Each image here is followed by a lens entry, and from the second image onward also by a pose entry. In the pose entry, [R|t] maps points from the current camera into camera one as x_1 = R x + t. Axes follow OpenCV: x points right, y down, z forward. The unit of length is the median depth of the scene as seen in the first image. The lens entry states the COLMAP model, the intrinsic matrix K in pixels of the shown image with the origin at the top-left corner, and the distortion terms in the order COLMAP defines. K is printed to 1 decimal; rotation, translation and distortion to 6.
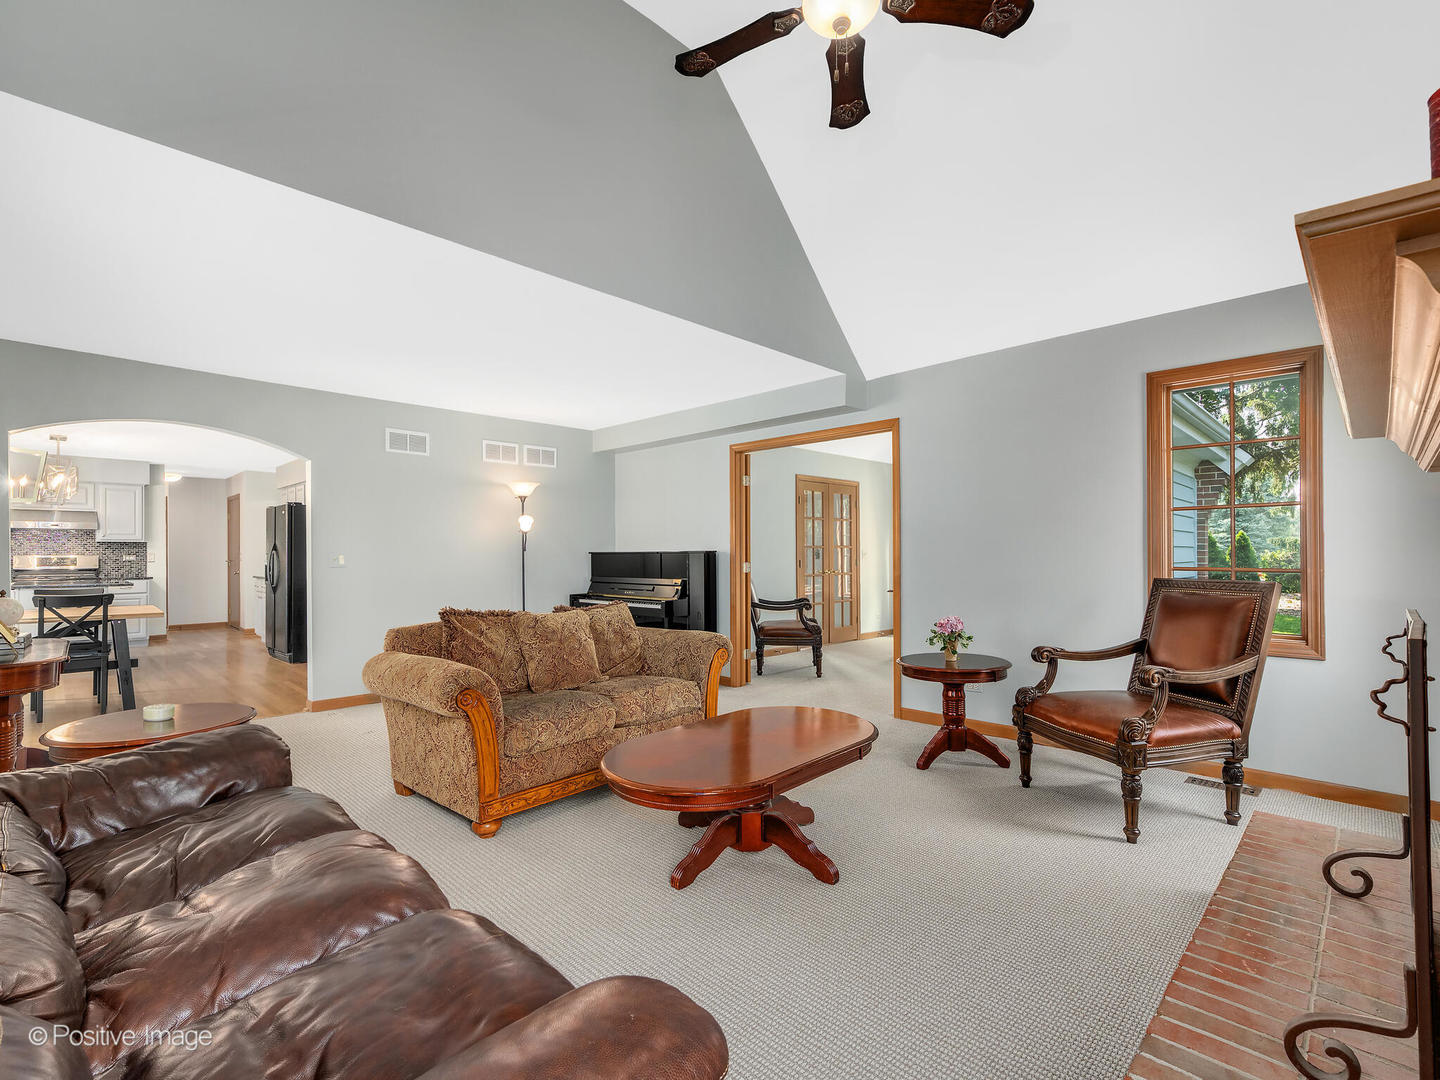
lens RADIAL K [[666.6, 0, 731.4], [0, 666.6, 556.1], [0, 0, 1]] dist [-0.001109, 0.000089]
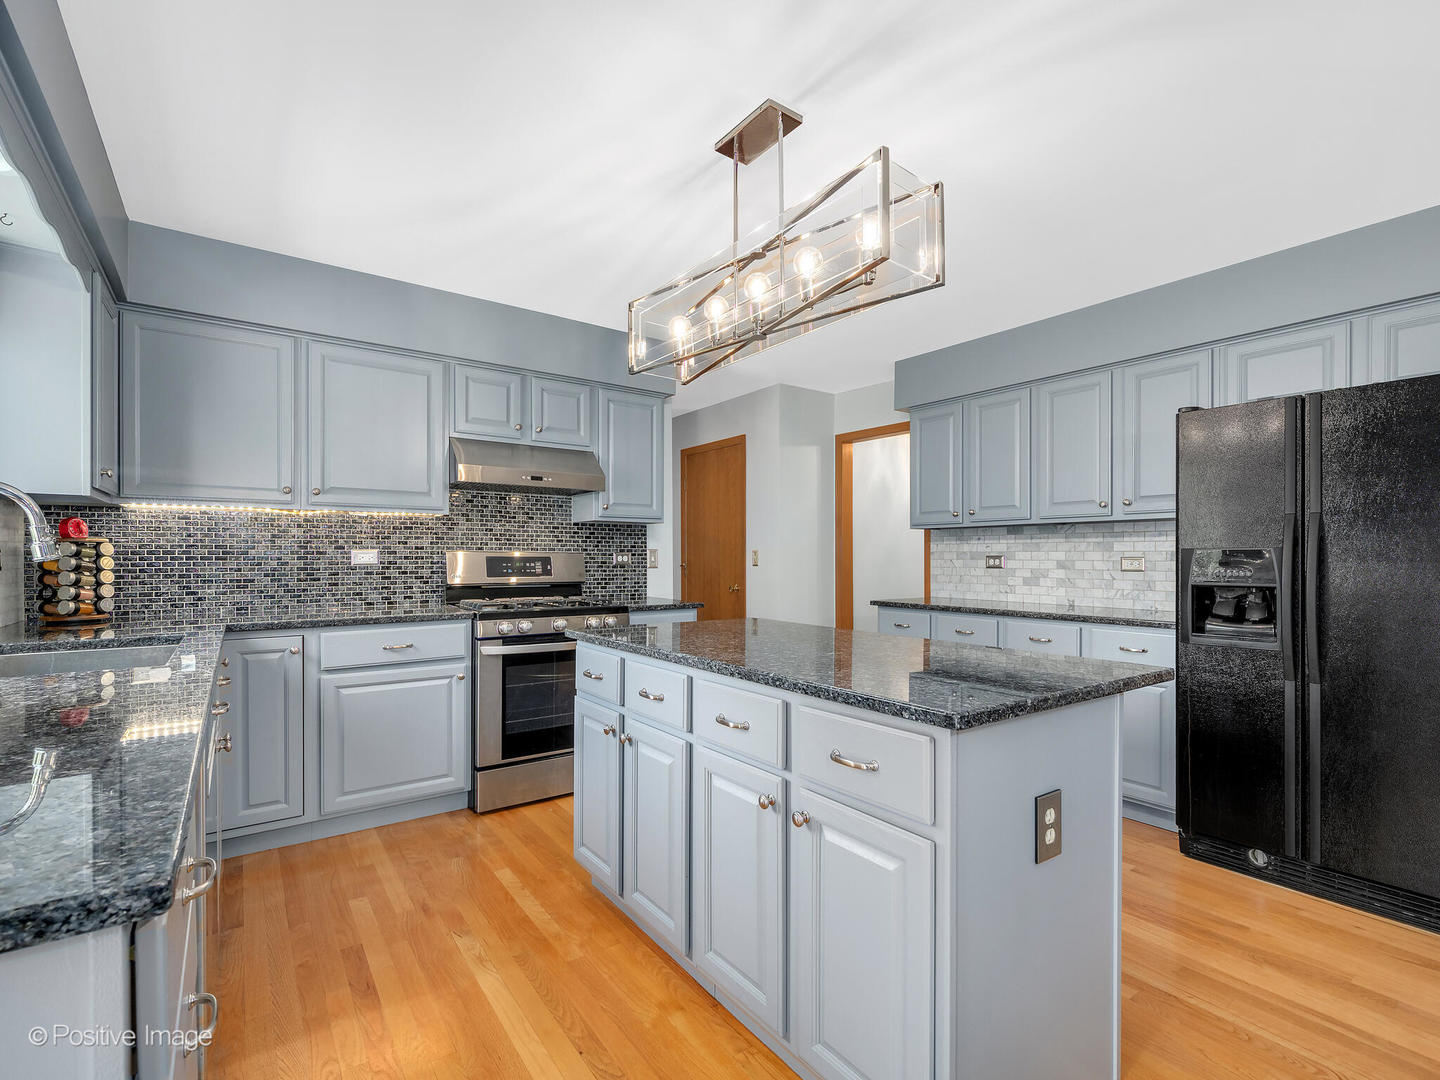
lens RADIAL K [[666.6, 0, 731.4], [0, 666.6, 556.1], [0, 0, 1]] dist [-0.001109, 0.000089]
pose [[0.986124, 0.009141, -0.165760, -0.624698], [-0.009895, 0.999944, -0.003724, 0.001603], [0.165717, 0.005312, 0.986159, 0.466916]]
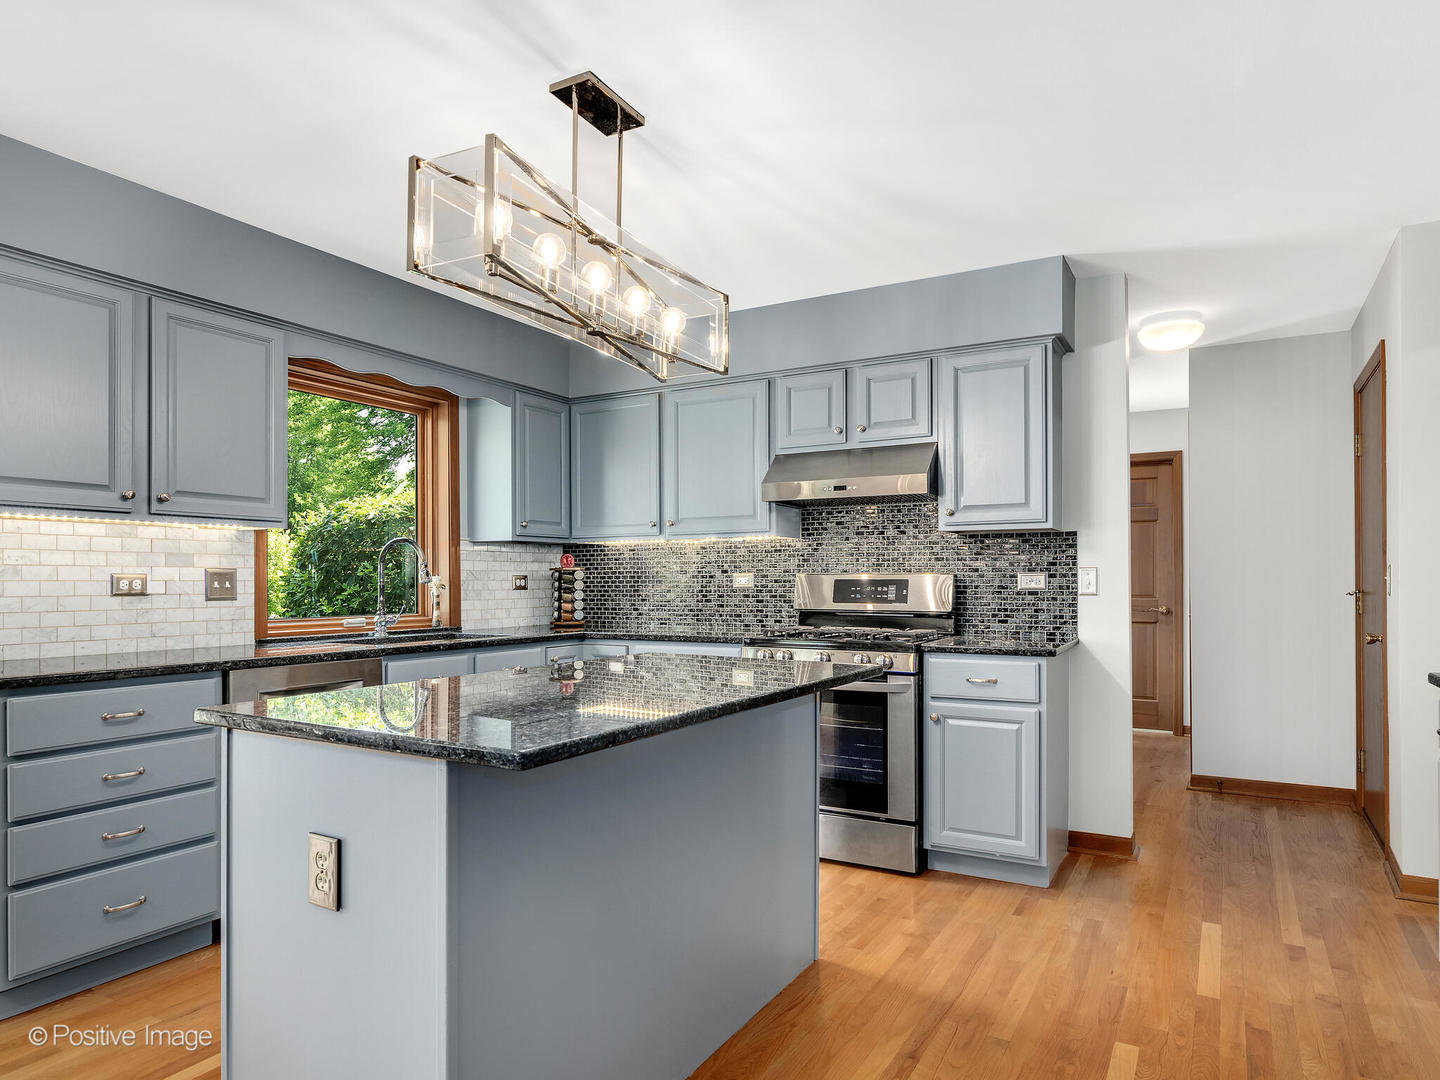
lens RADIAL K [[895.5, 0, 721.7], [0, 895.5, 572.8], [0, 0, 1]] dist [-0.025717, -0.000407]
pose [[0.240271, -0.001337, -0.970705, -0.434380], [-0.003474, 0.999991, -0.002238, -0.000030], [0.970700, 0.003910, 0.240264, 0.623013]]
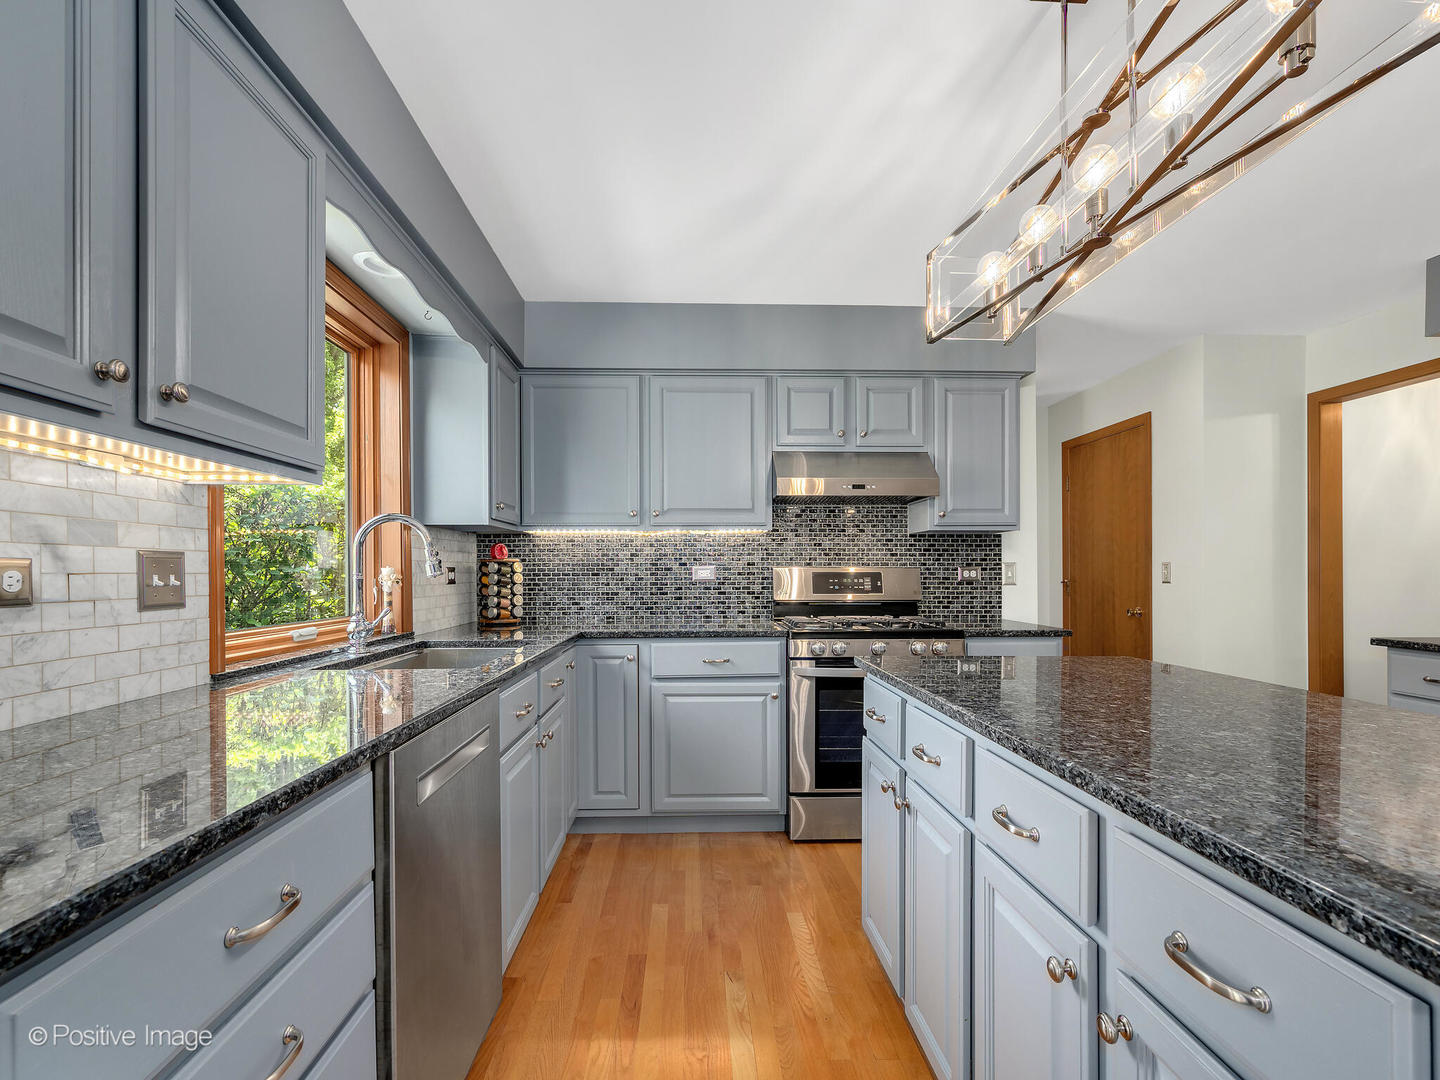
lens RADIAL K [[659.2, 0, 712.2], [0, 659.2, 574.0], [0, 0, 1]] dist [-0.001028, -0.000246]
pose [[0.716724, 0.007229, -0.697319, -0.614351], [-0.006064, 0.999973, 0.004134, 0.001674], [0.697330, 0.001265, 0.716749, 0.511581]]
